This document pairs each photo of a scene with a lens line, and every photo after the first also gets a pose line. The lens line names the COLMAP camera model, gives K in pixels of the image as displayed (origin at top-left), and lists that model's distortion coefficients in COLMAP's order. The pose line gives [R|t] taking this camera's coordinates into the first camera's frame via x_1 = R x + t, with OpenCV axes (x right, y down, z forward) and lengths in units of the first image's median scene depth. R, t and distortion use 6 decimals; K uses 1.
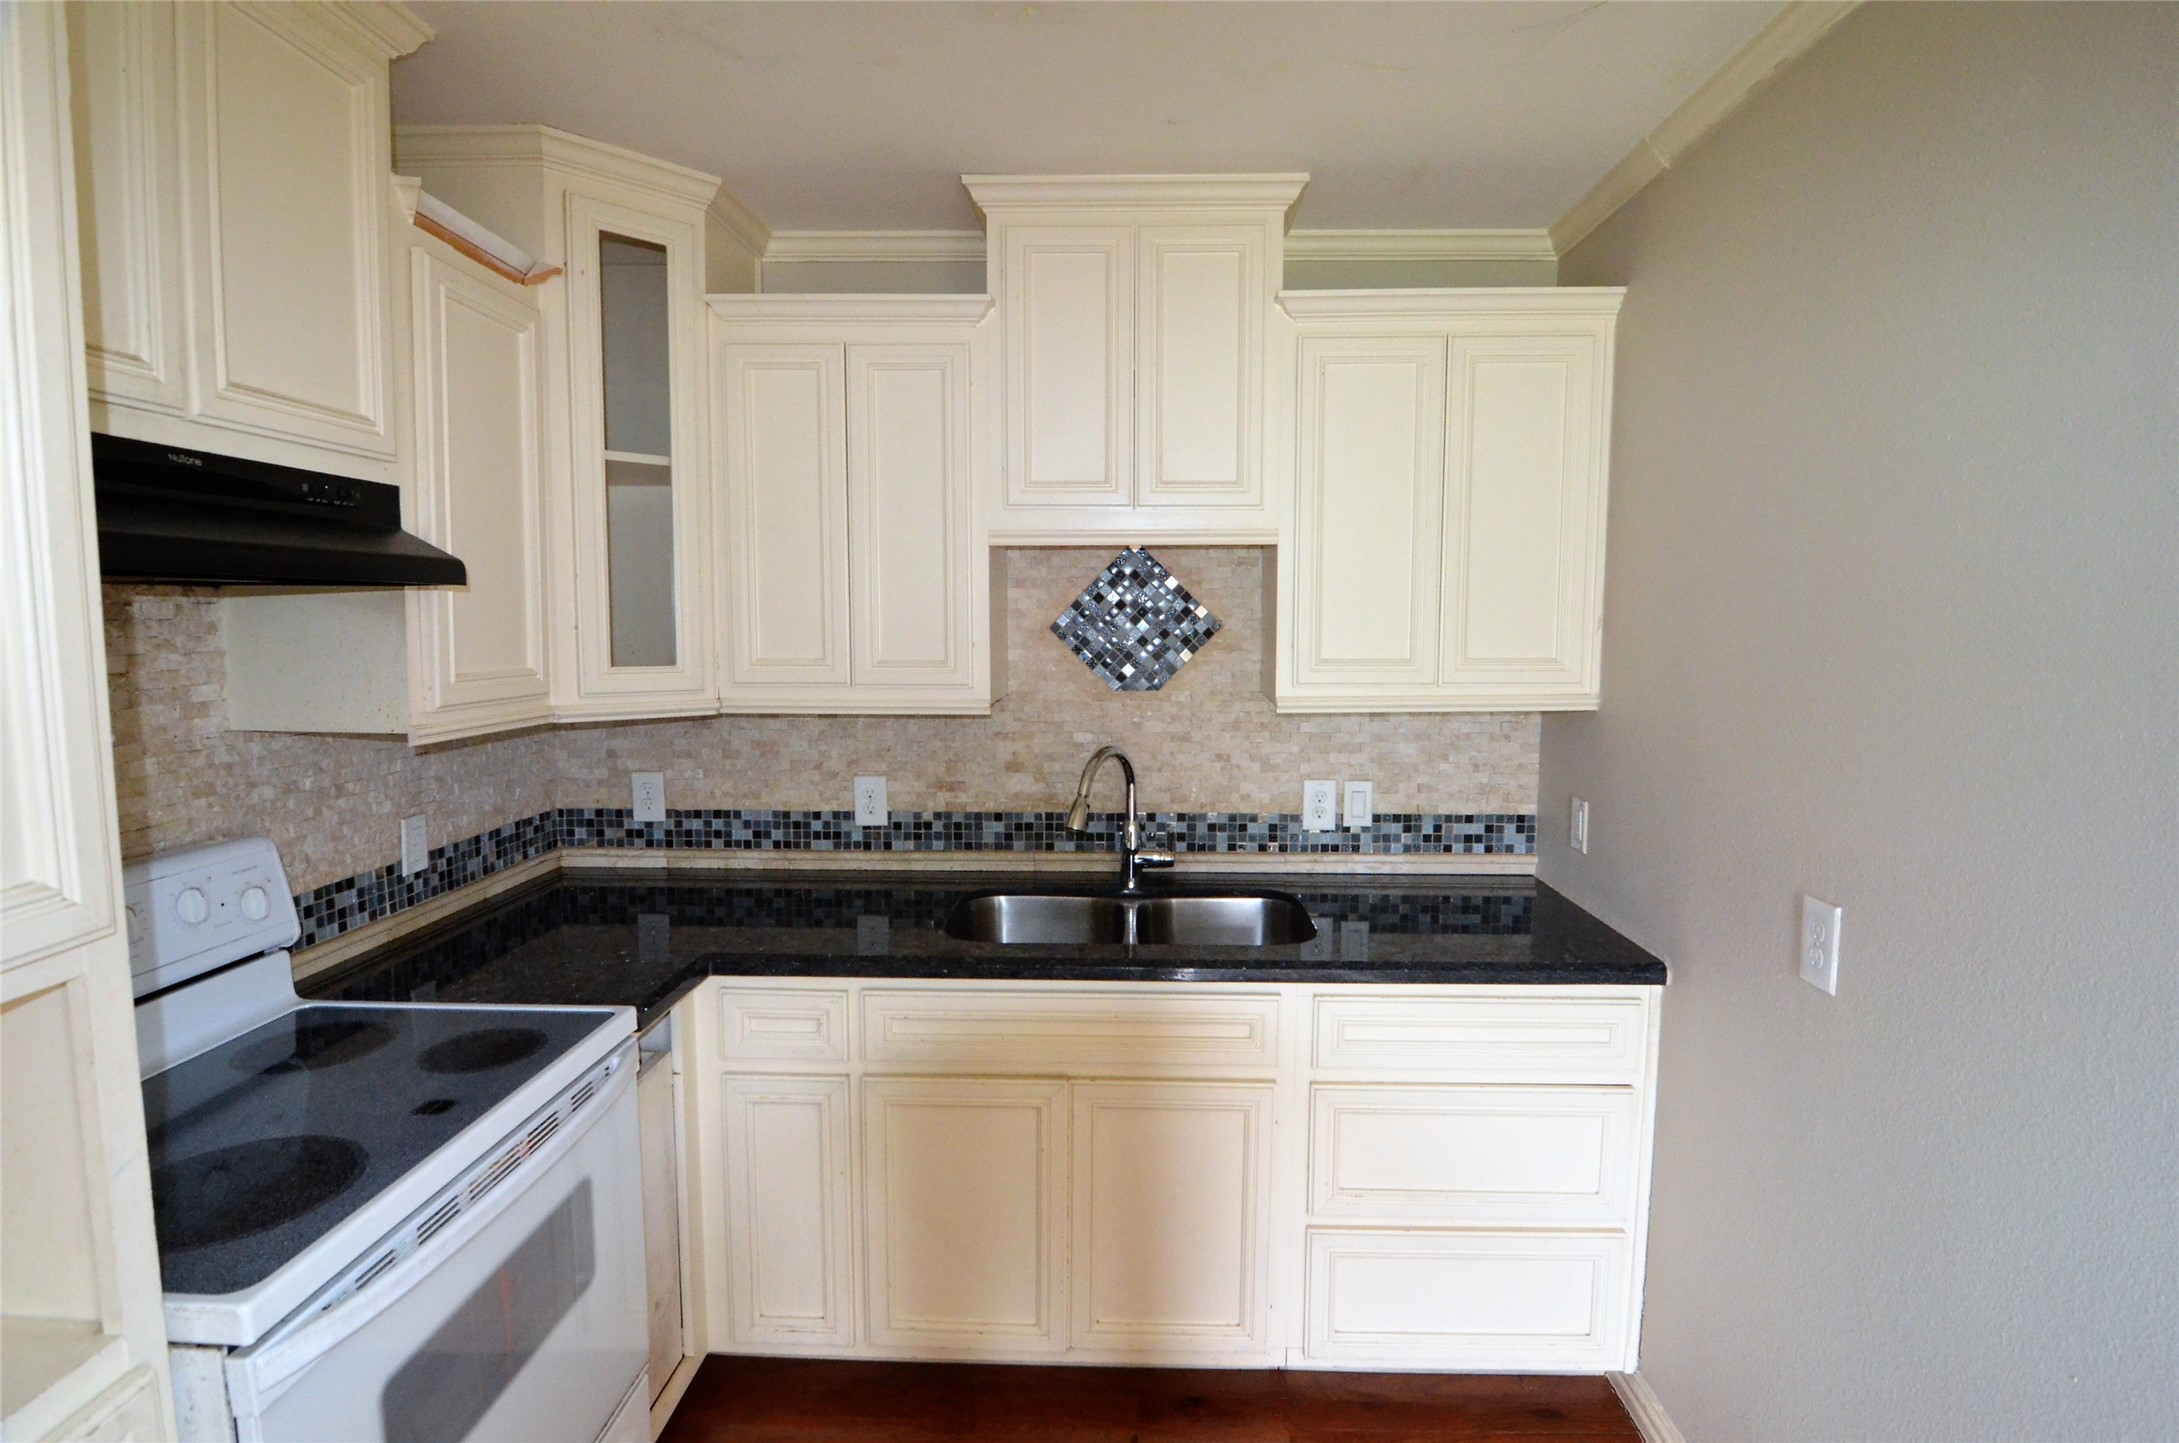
lens RADIAL K [[1043.4, 0, 1114.2], [0, 1043.4, 713.6], [0, 0, 1]] dist [-0.007329, -0.010035]
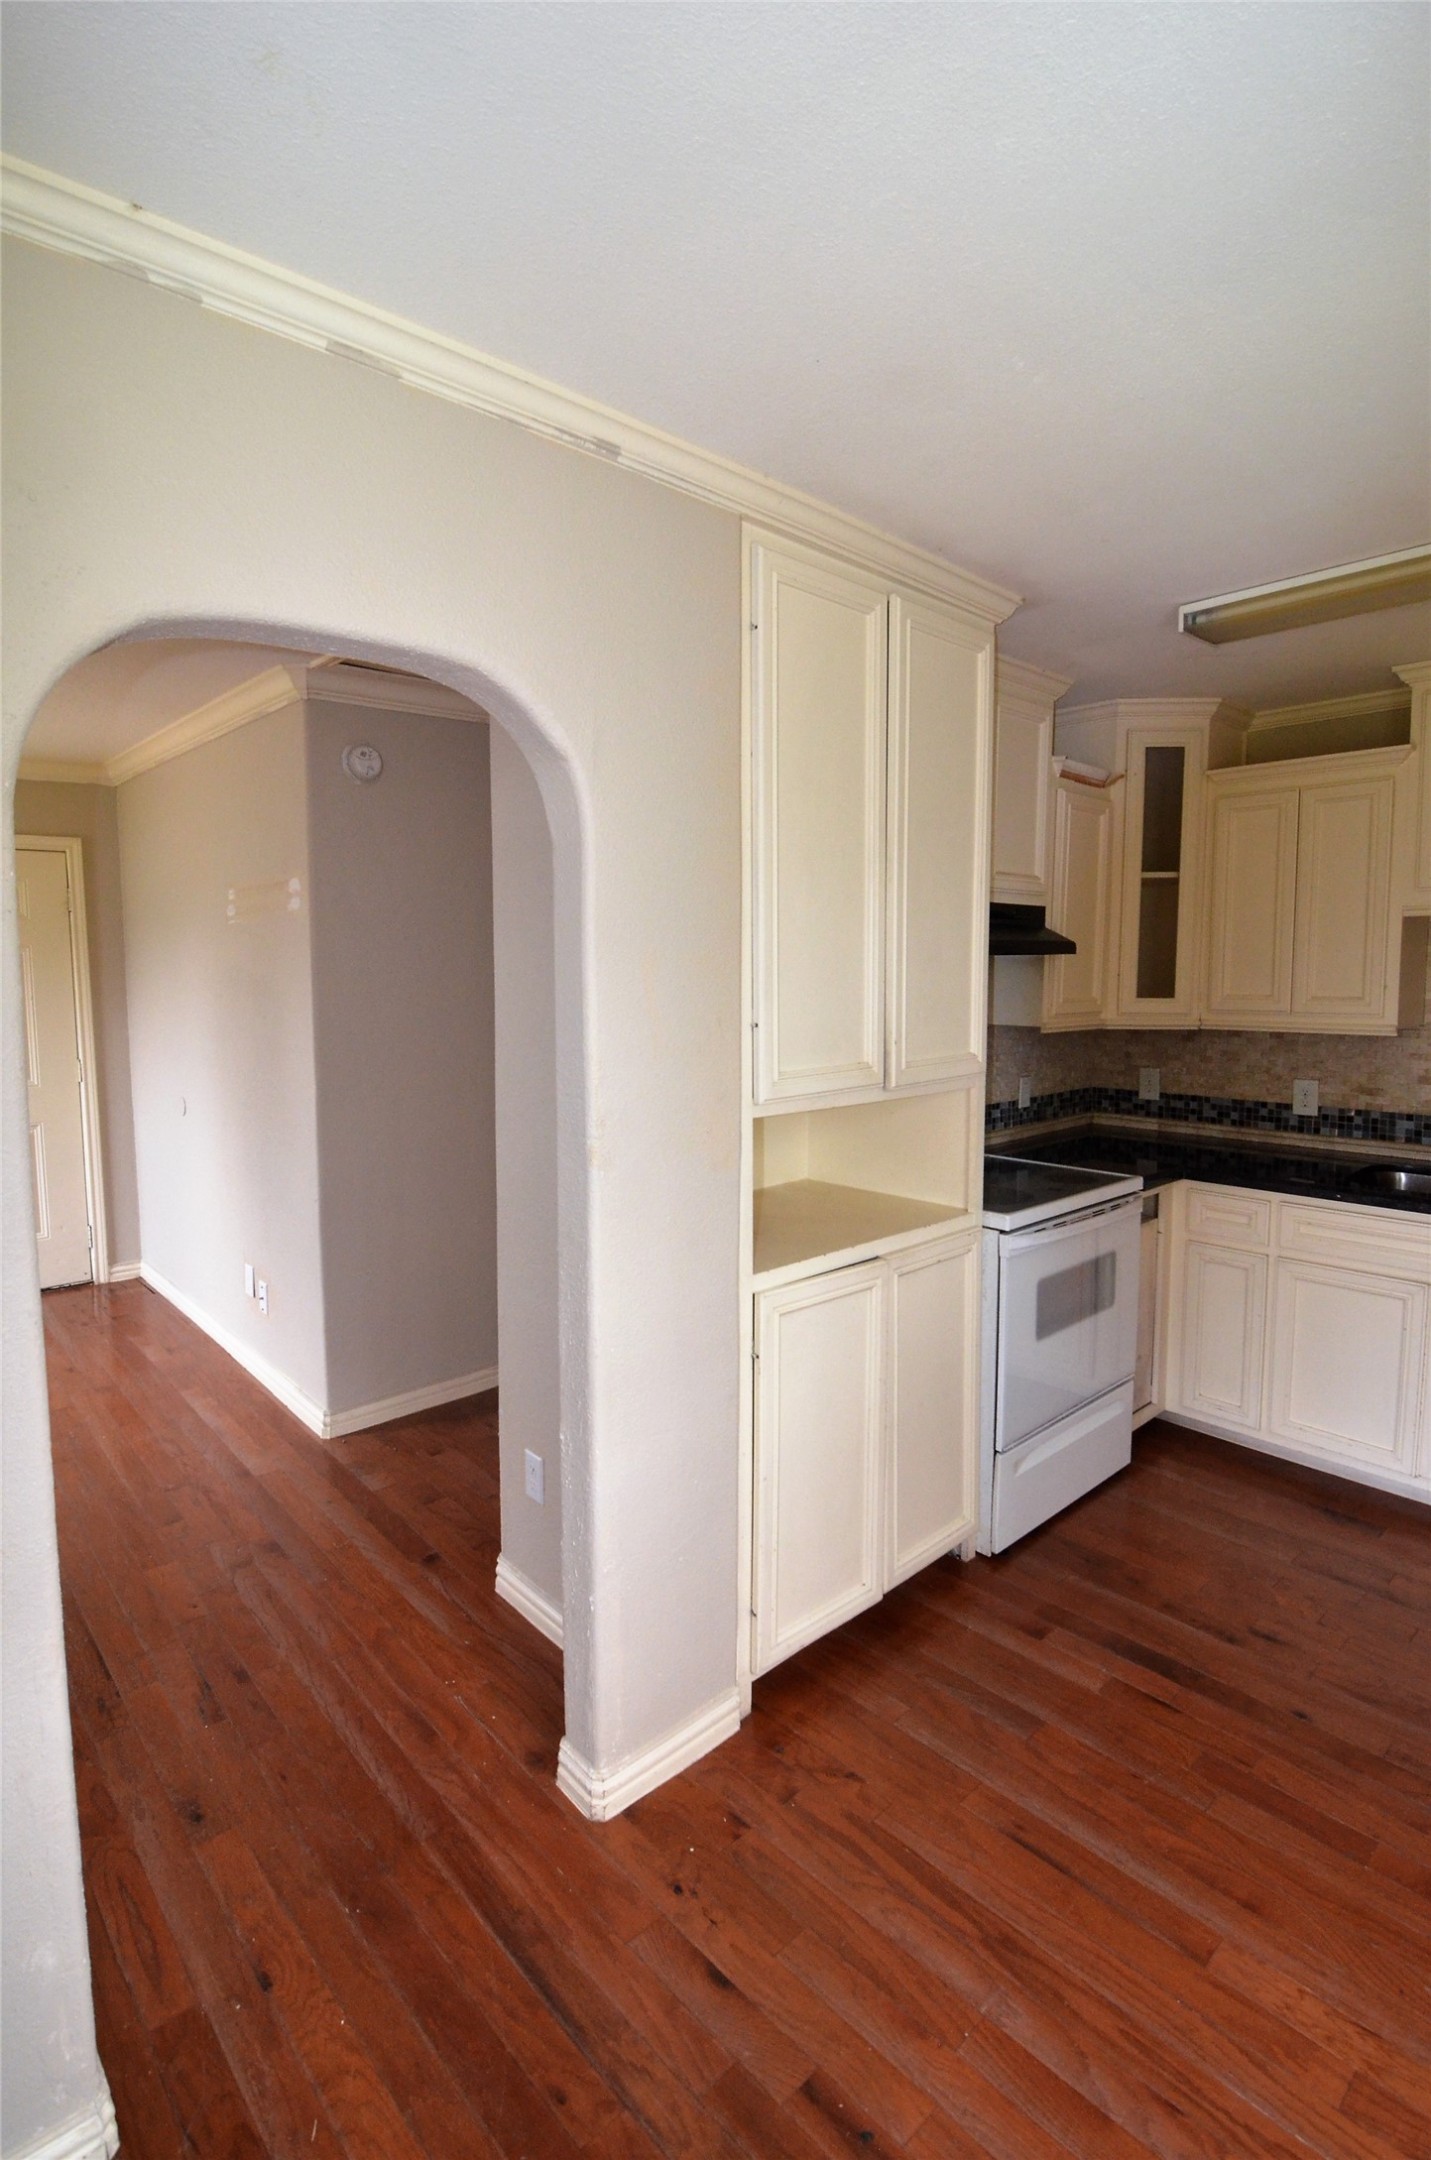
lens RADIAL K [[1034.3, 0, 709.0], [0, 1034.3, 1058.6], [0, 0, 1]] dist [-0.007329, -0.010035]
pose [[0.690719, 0.054046, -0.721101, 0.213729], [-0.057918, 0.998134, 0.019331, 0.050875], [0.720800, 0.028413, 0.692560, -0.555628]]
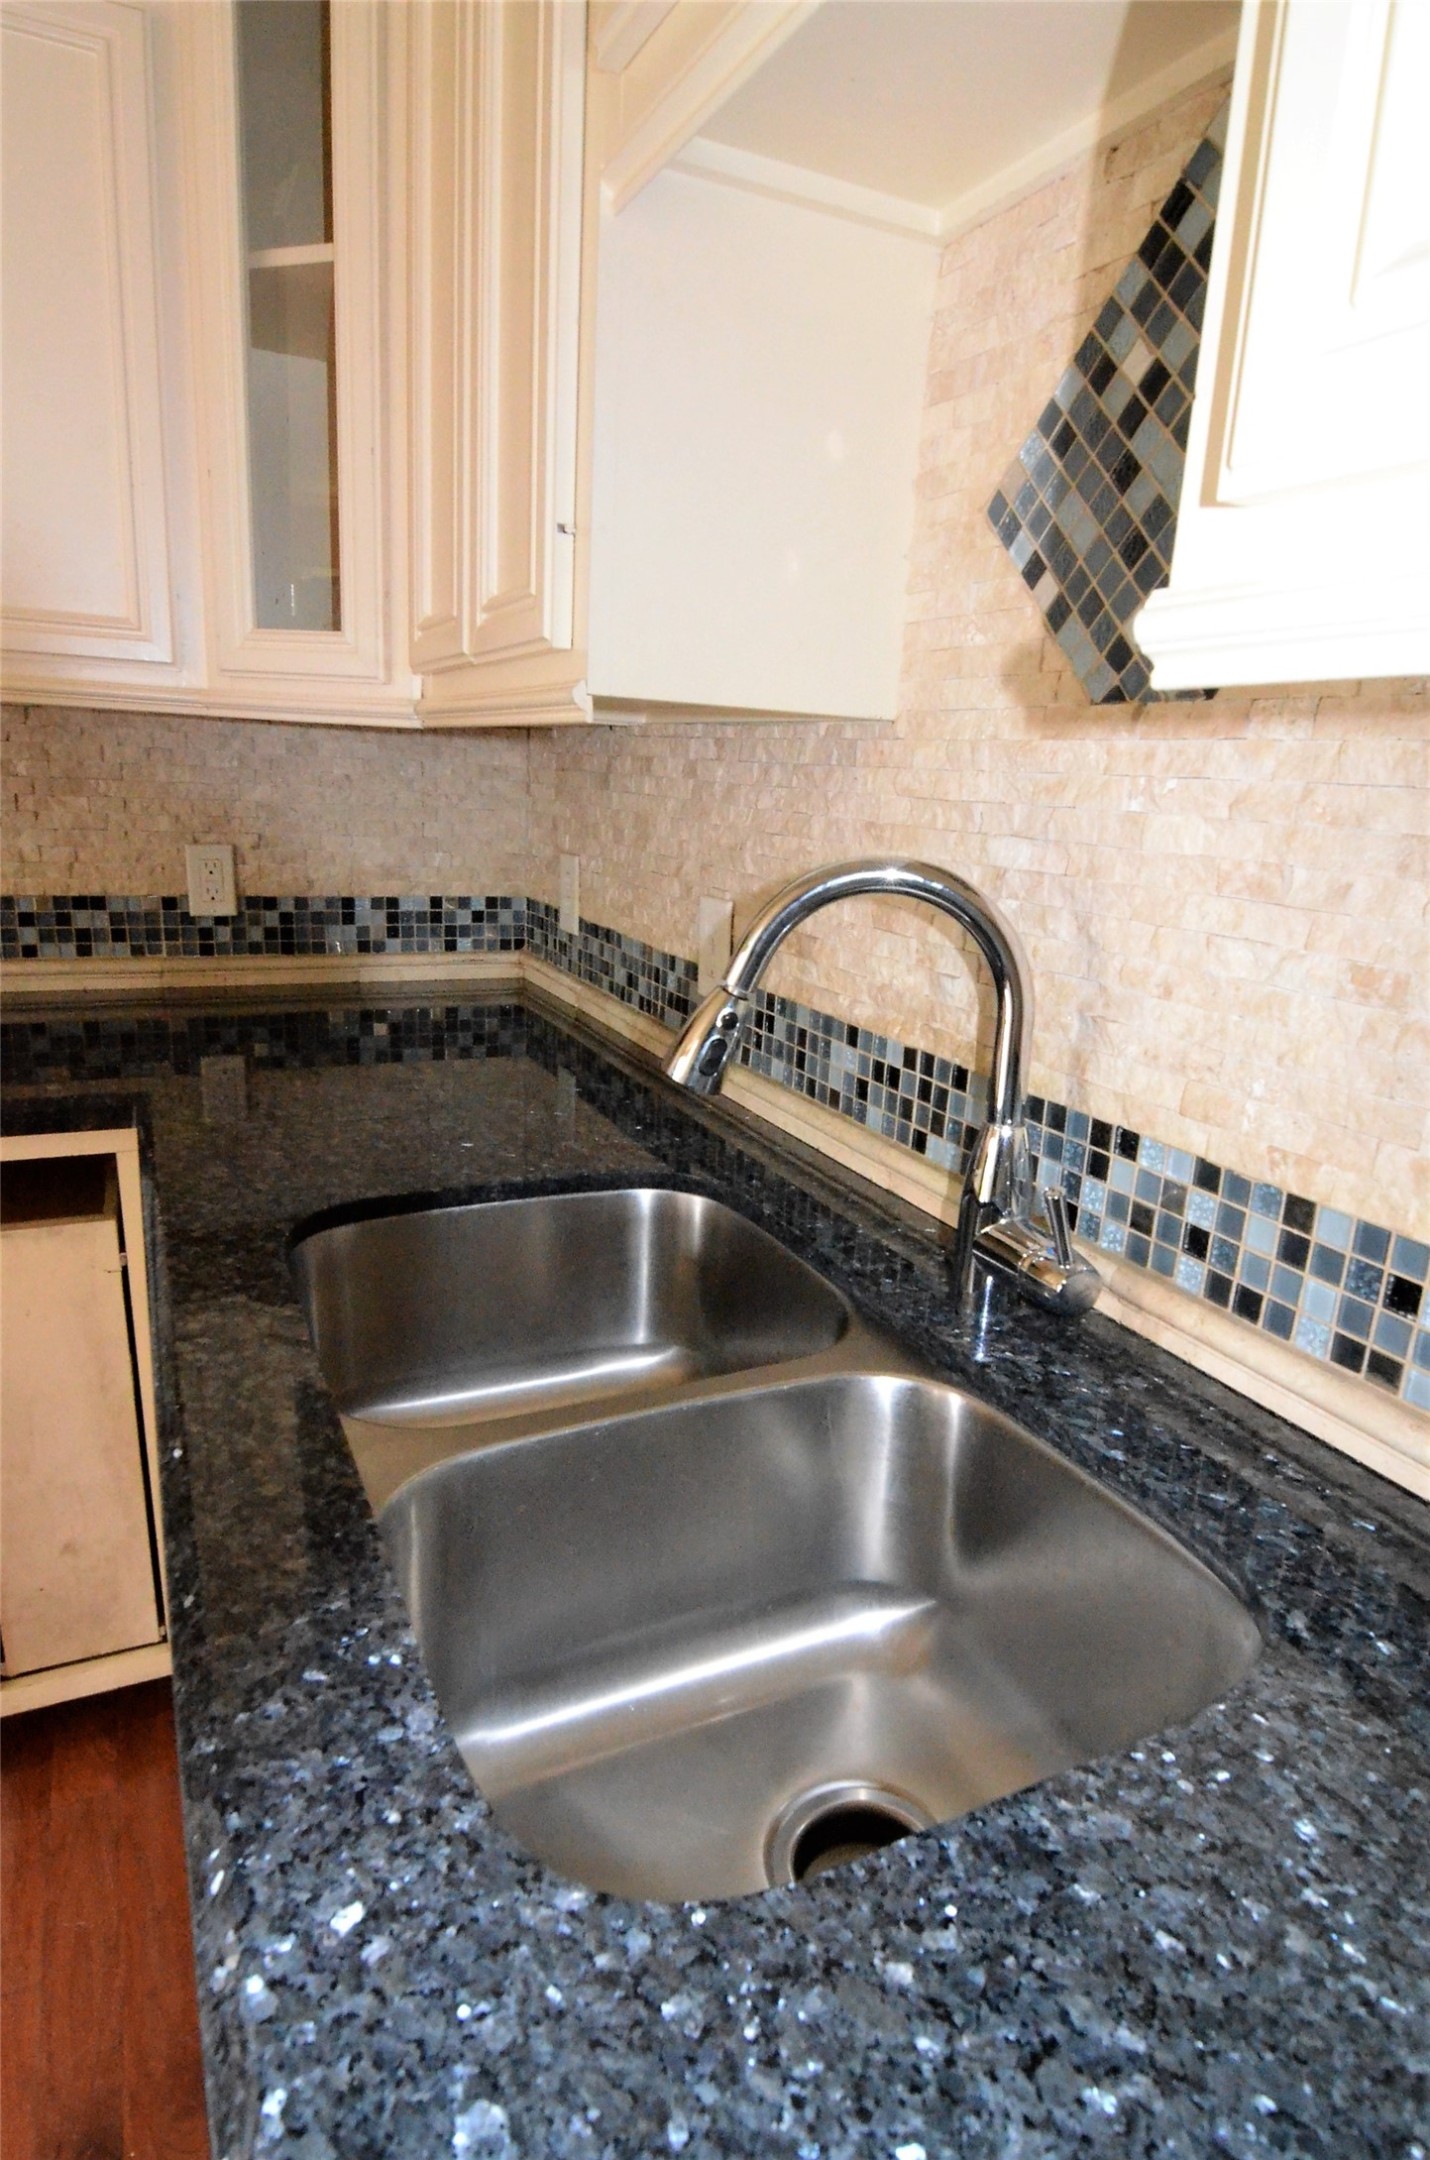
lens RADIAL K [[1195.3, 0, 716.1], [0, 1195.3, 1116.2], [0, 0, 1]] dist [-0.002524, -0.000480]
pose [[0.453565, 0.269014, -0.849653, 0.273627], [-0.134183, 0.963101, 0.233304, 0.027063], [0.881064, 0.008191, 0.472927, 0.732361]]
